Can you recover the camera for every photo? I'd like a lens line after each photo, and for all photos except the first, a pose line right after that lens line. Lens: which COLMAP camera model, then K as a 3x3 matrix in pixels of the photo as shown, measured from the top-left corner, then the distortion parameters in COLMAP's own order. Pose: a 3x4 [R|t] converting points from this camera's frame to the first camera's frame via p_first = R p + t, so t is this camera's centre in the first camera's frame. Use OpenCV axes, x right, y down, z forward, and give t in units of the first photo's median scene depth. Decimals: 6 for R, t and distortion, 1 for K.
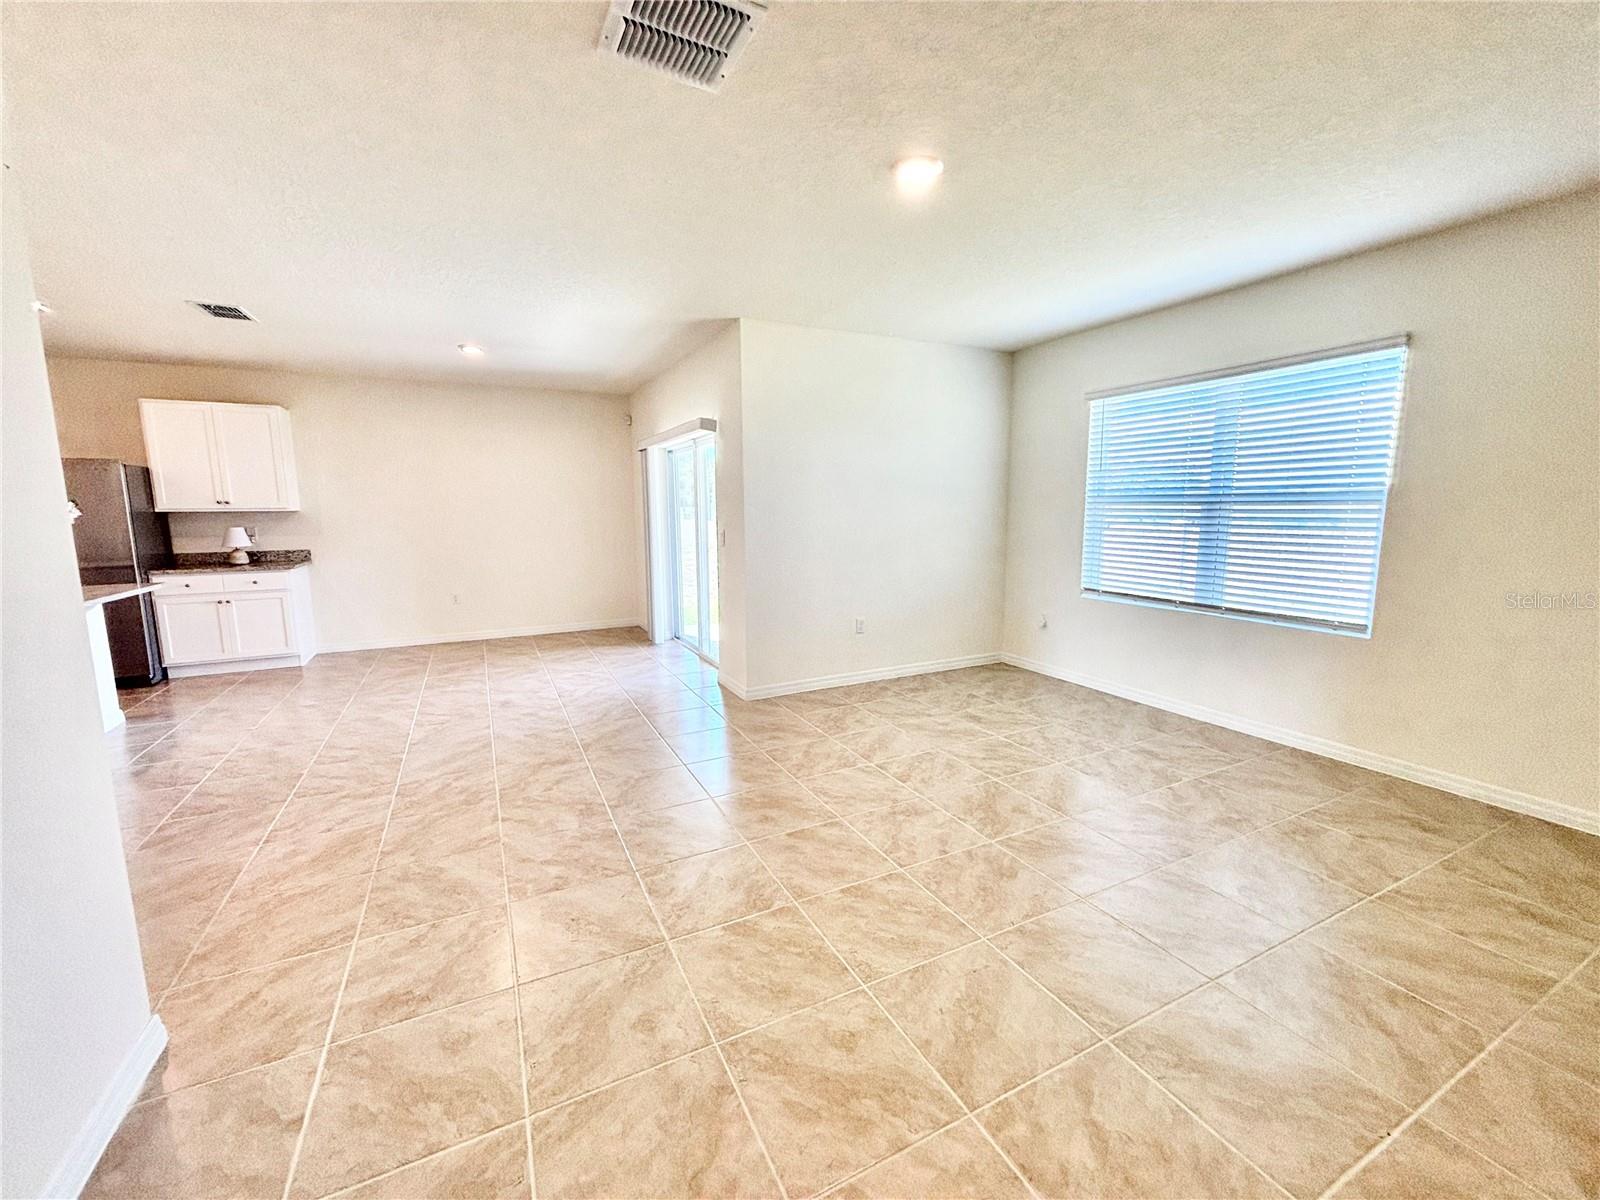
lens RADIAL K [[643.9, 0, 800.1], [0, 643.9, 597.8], [0, 0, 1]] dist [-0.000563, -0.000130]
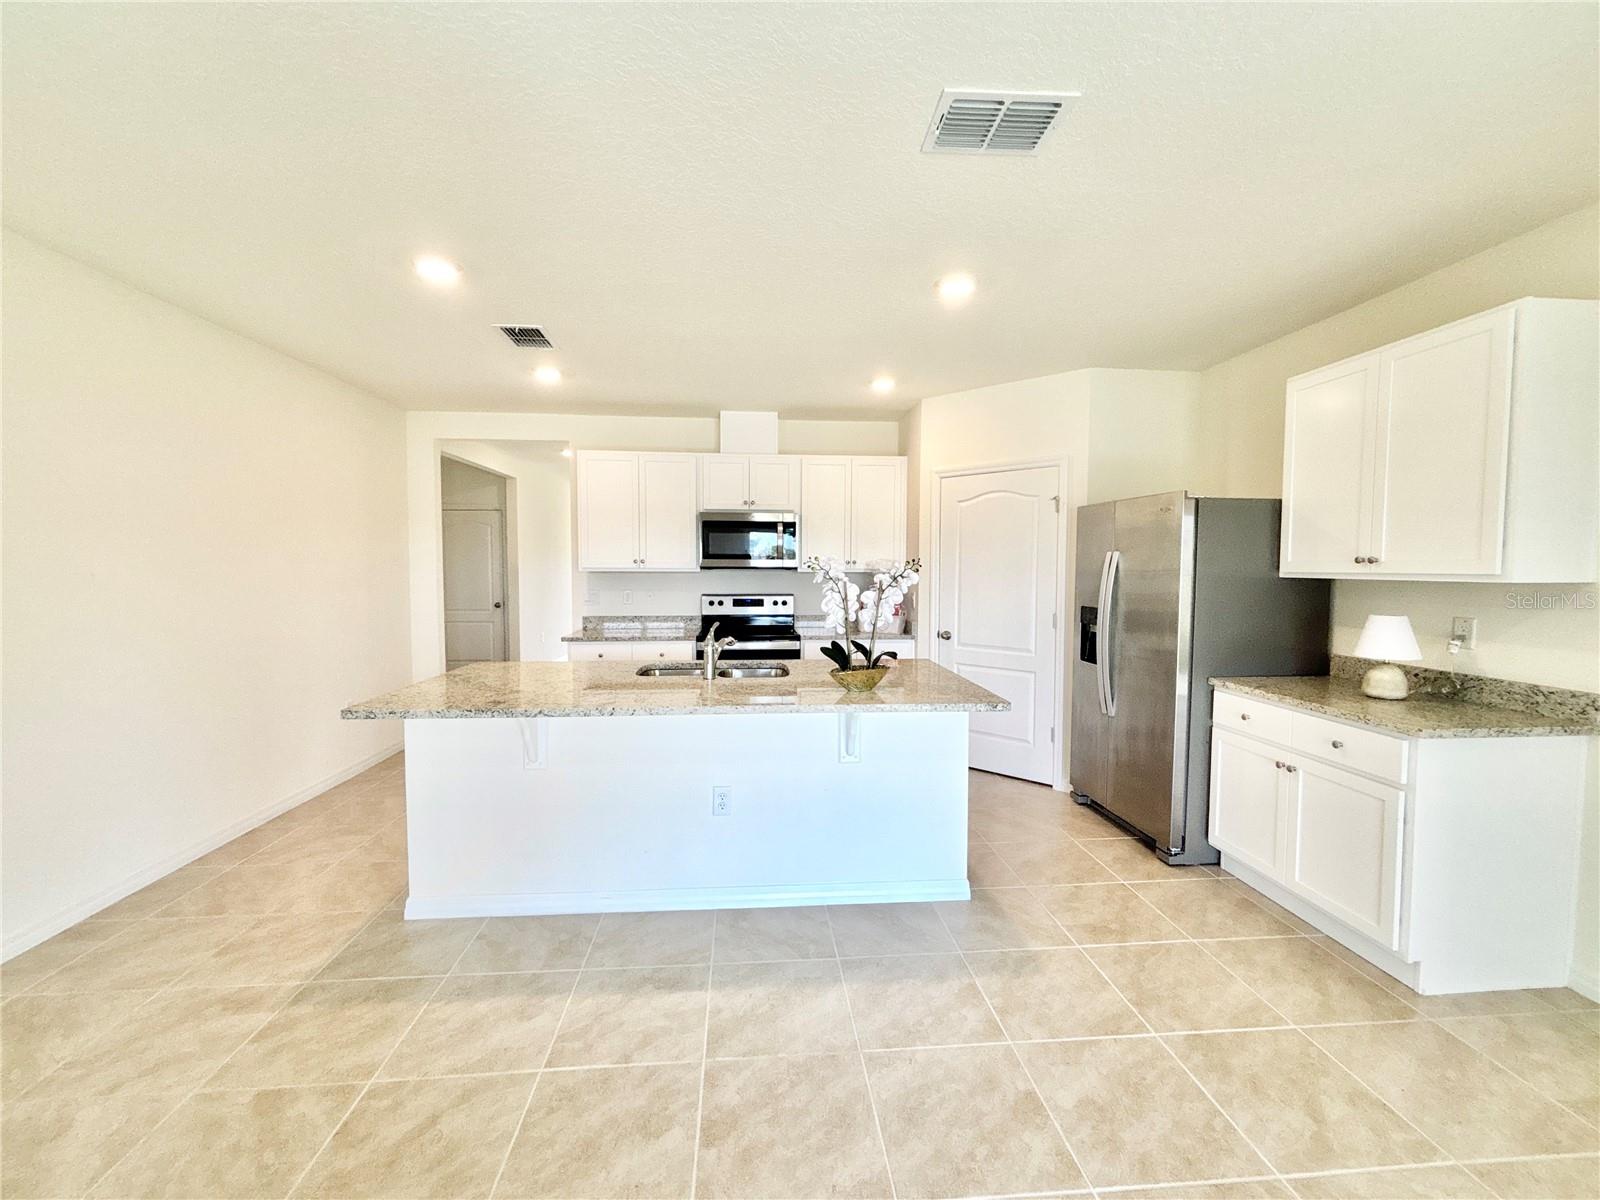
lens RADIAL K [[643.9, 0, 797.0], [0, 643.9, 594.0], [0, 0, 1]] dist [-0.000563, -0.000130]
pose [[-0.375437, 0.046868, -0.925662, -0.349869], [-0.133013, 0.985658, 0.103854, -0.131380], [0.917254, 0.162116, -0.363819, 0.887136]]
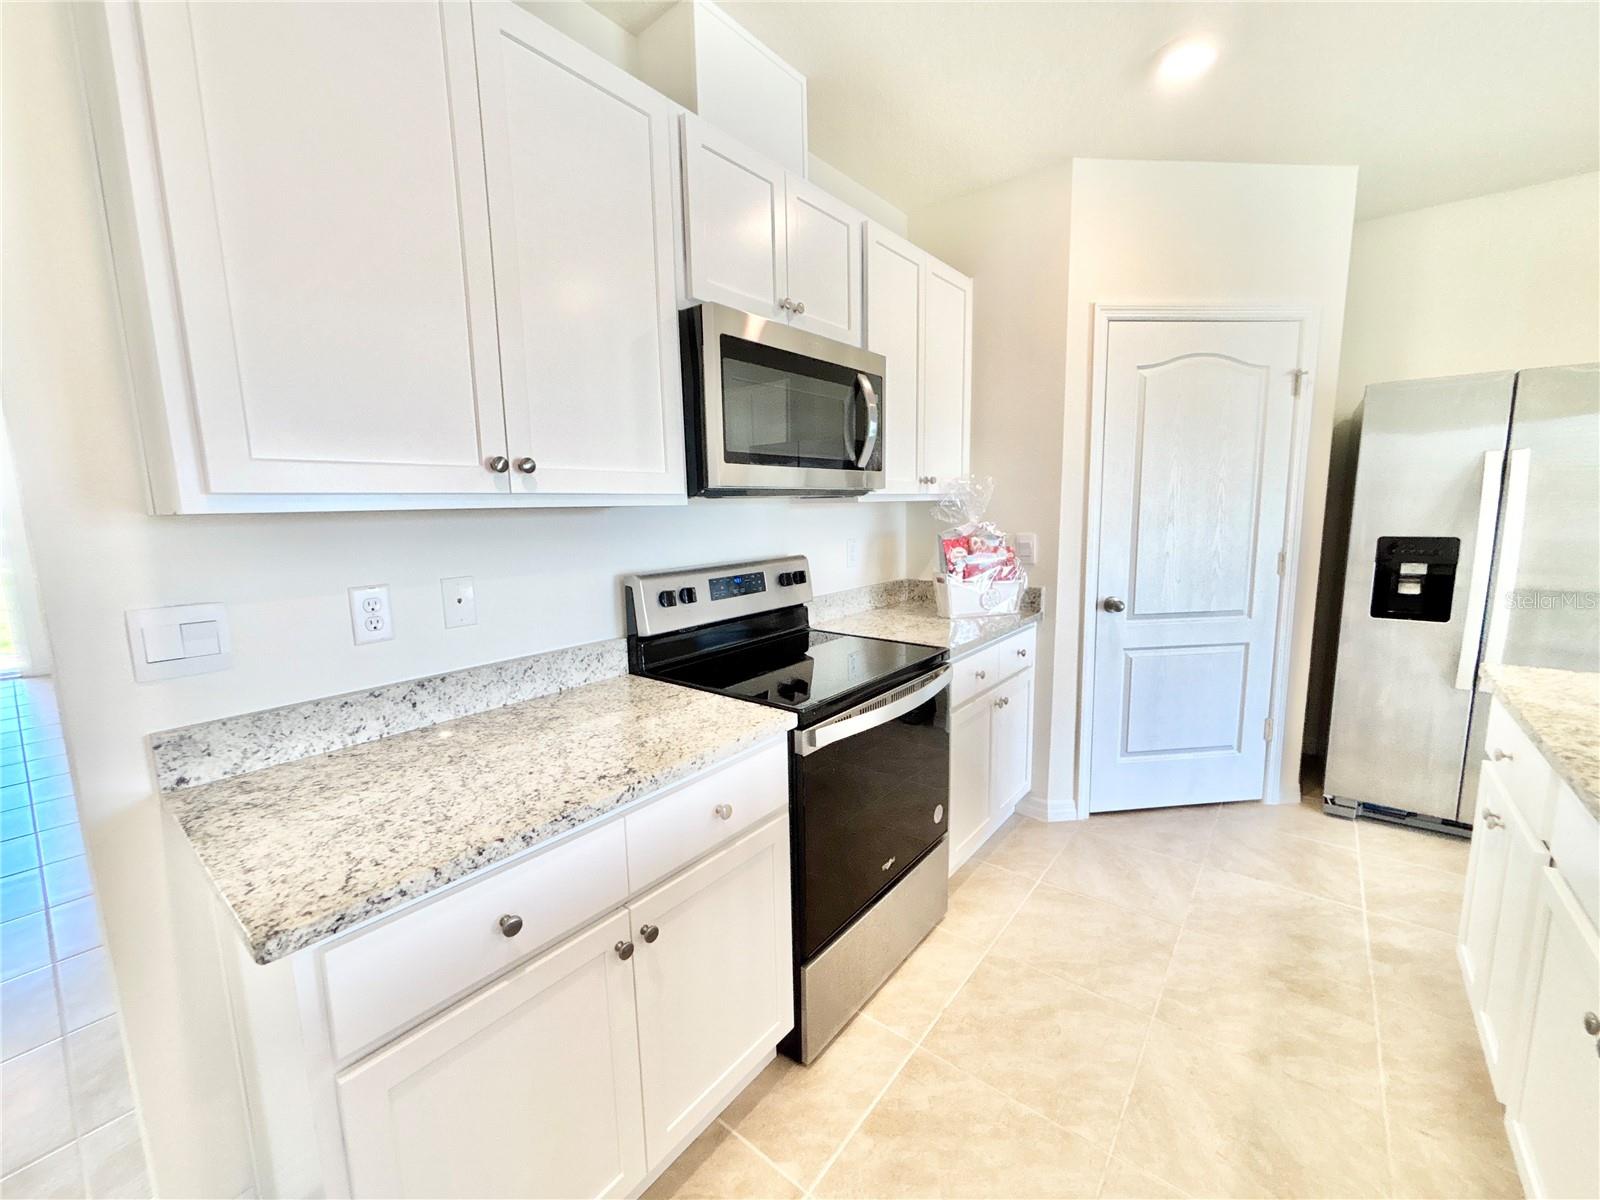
lens RADIAL K [[643.9, 0, 794.6], [0, 643.9, 595.6], [0, 0, 1]] dist [-0.000563, -0.000130]
pose [[0.410898, 0.124703, -0.903112, -0.907516], [-0.109504, 0.990180, 0.086903, -0.030282], [0.905081, 0.063186, 0.420519, 0.292585]]
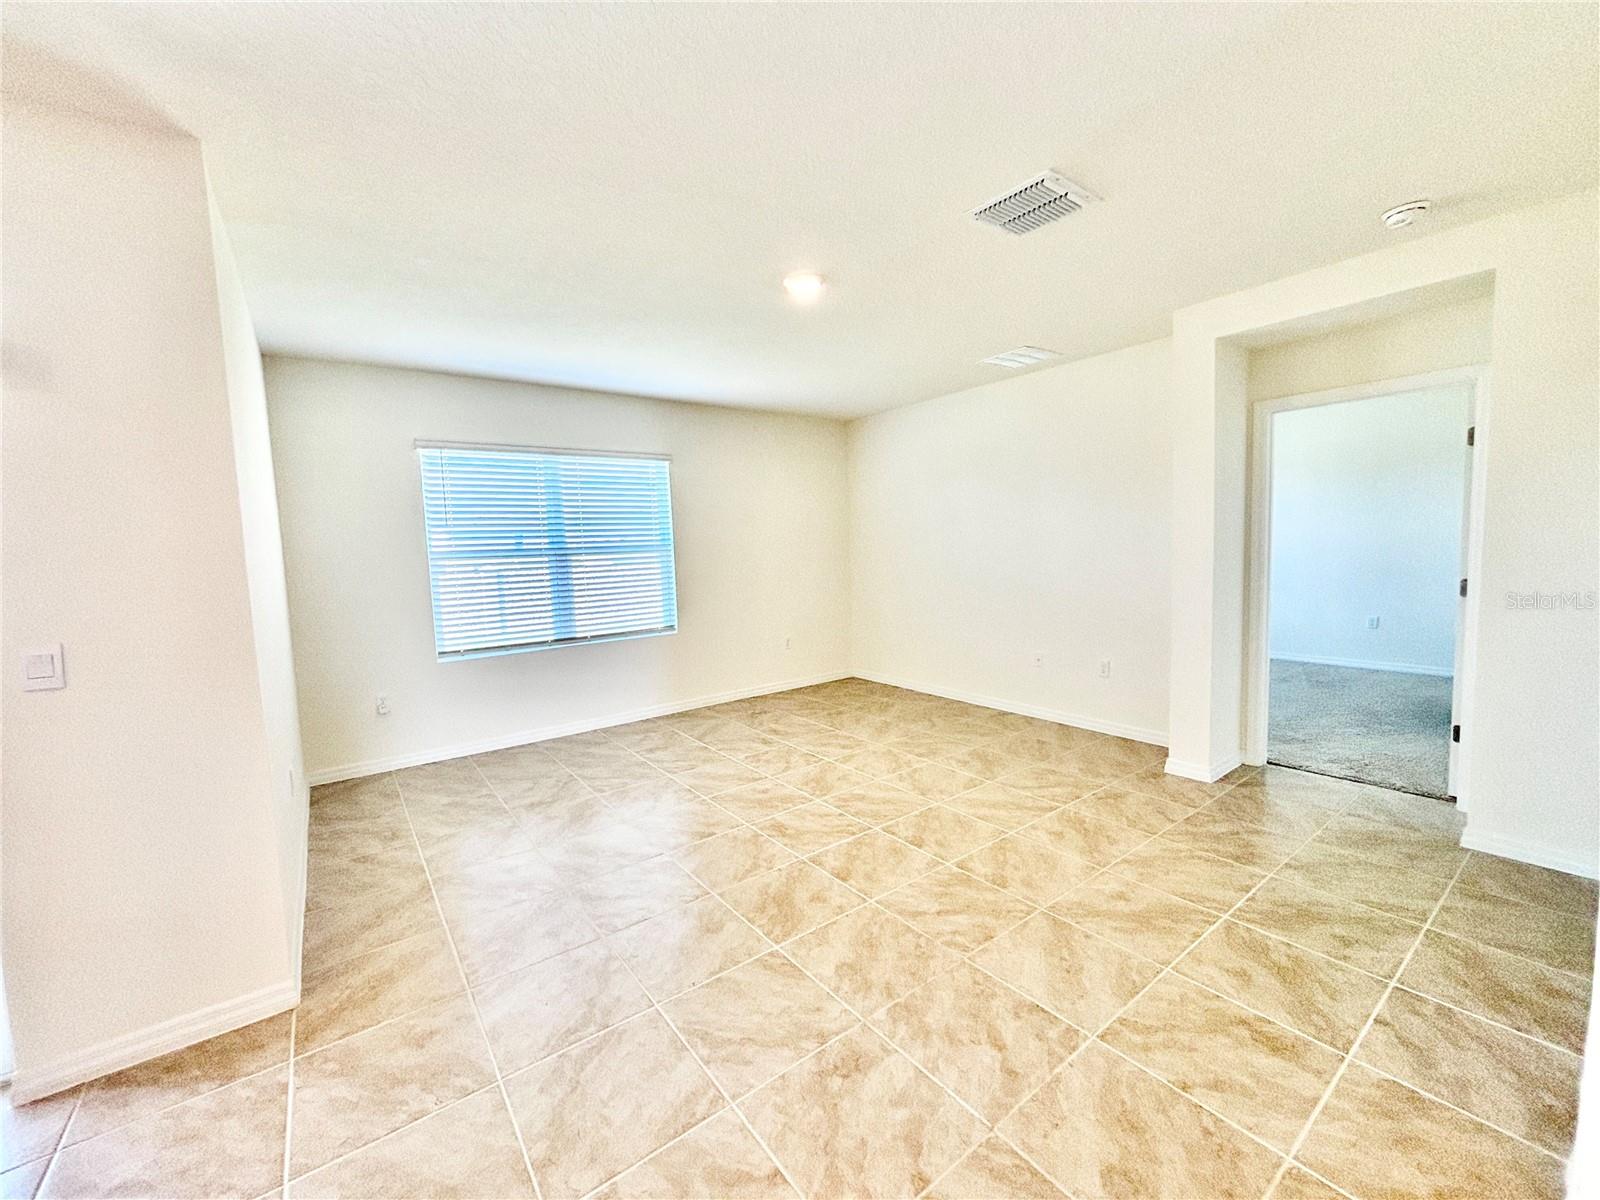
lens RADIAL K [[643.9, 0, 794.4], [0, 643.9, 596.1], [0, 0, 1]] dist [-0.000563, -0.000130]
pose [[-0.166230, -0.070393, 0.983571, -0.522752], [0.177811, 0.978959, 0.100114, -0.093846], [-0.969923, 0.191531, -0.150215, 0.632630]]
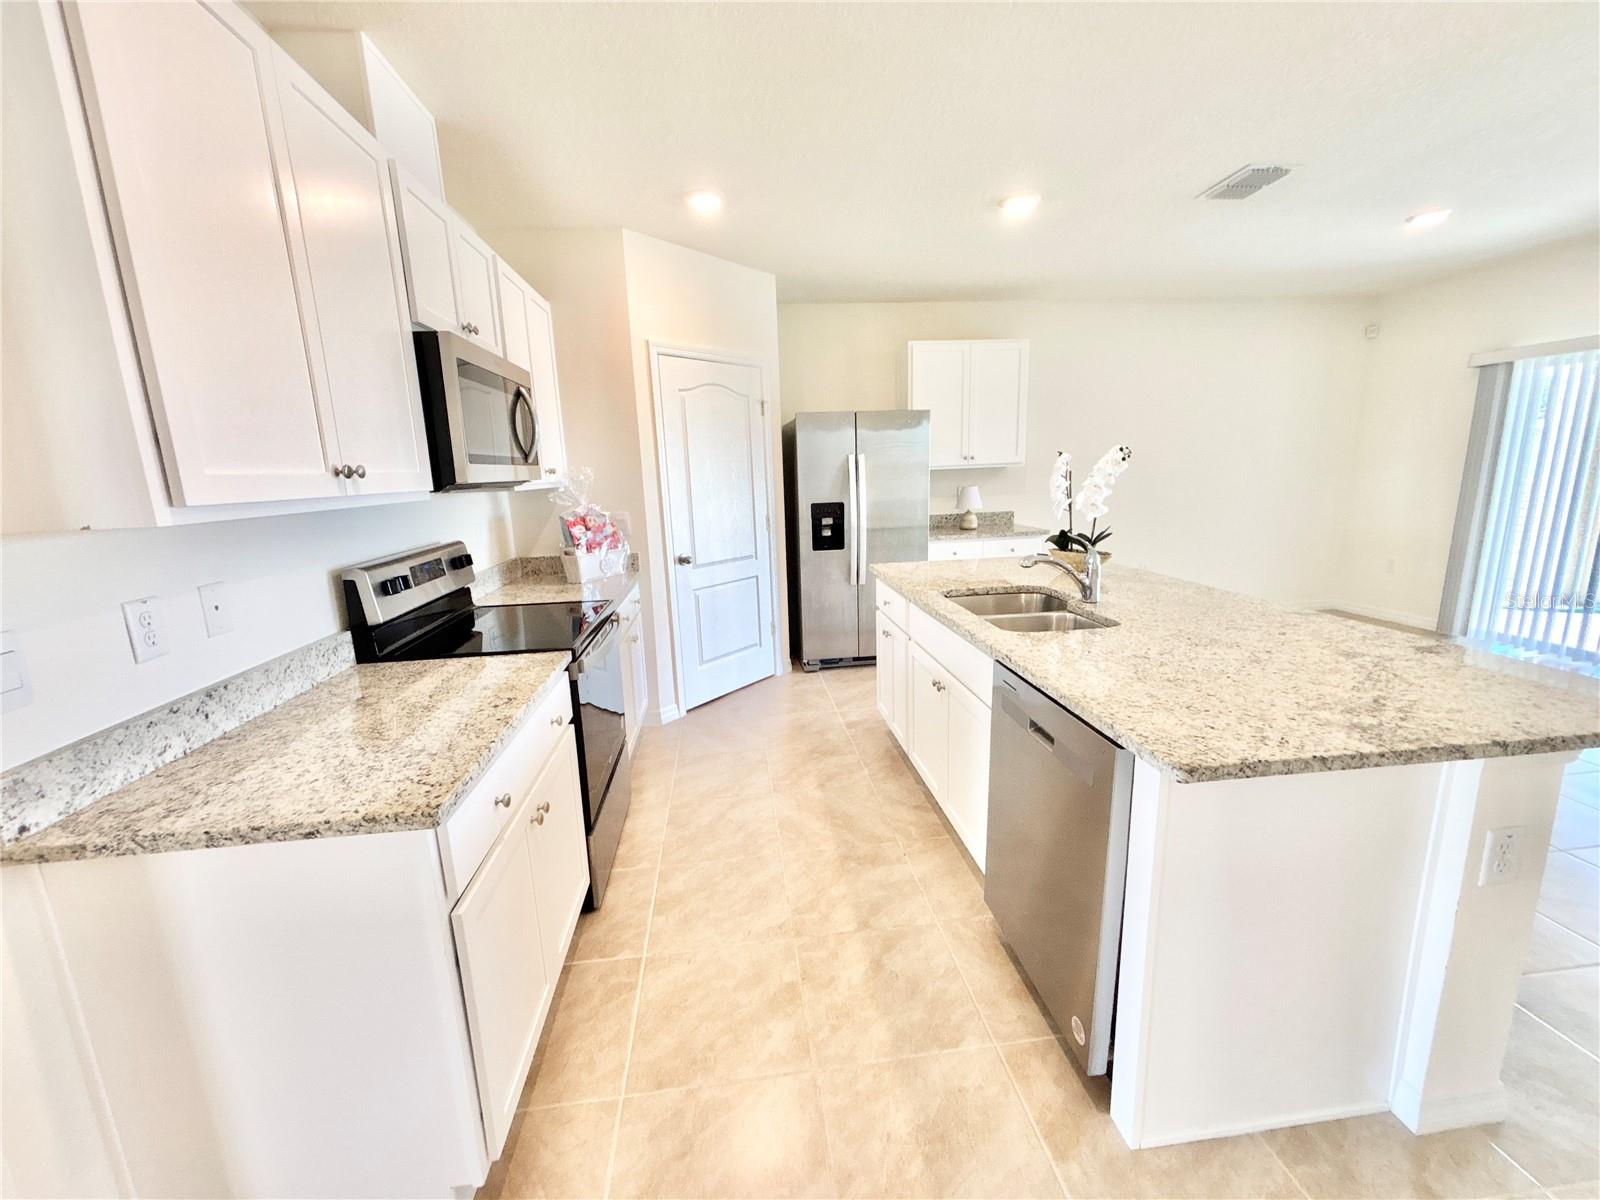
lens RADIAL K [[643.9, 0, 795.9], [0, 643.9, 598.6], [0, 0, 1]] dist [-0.000563, -0.000130]
pose [[0.937296, 0.043029, -0.345868, -0.897030], [-0.020356, 0.997414, 0.068922, -0.014135], [0.347940, -0.057560, 0.935748, 0.098529]]
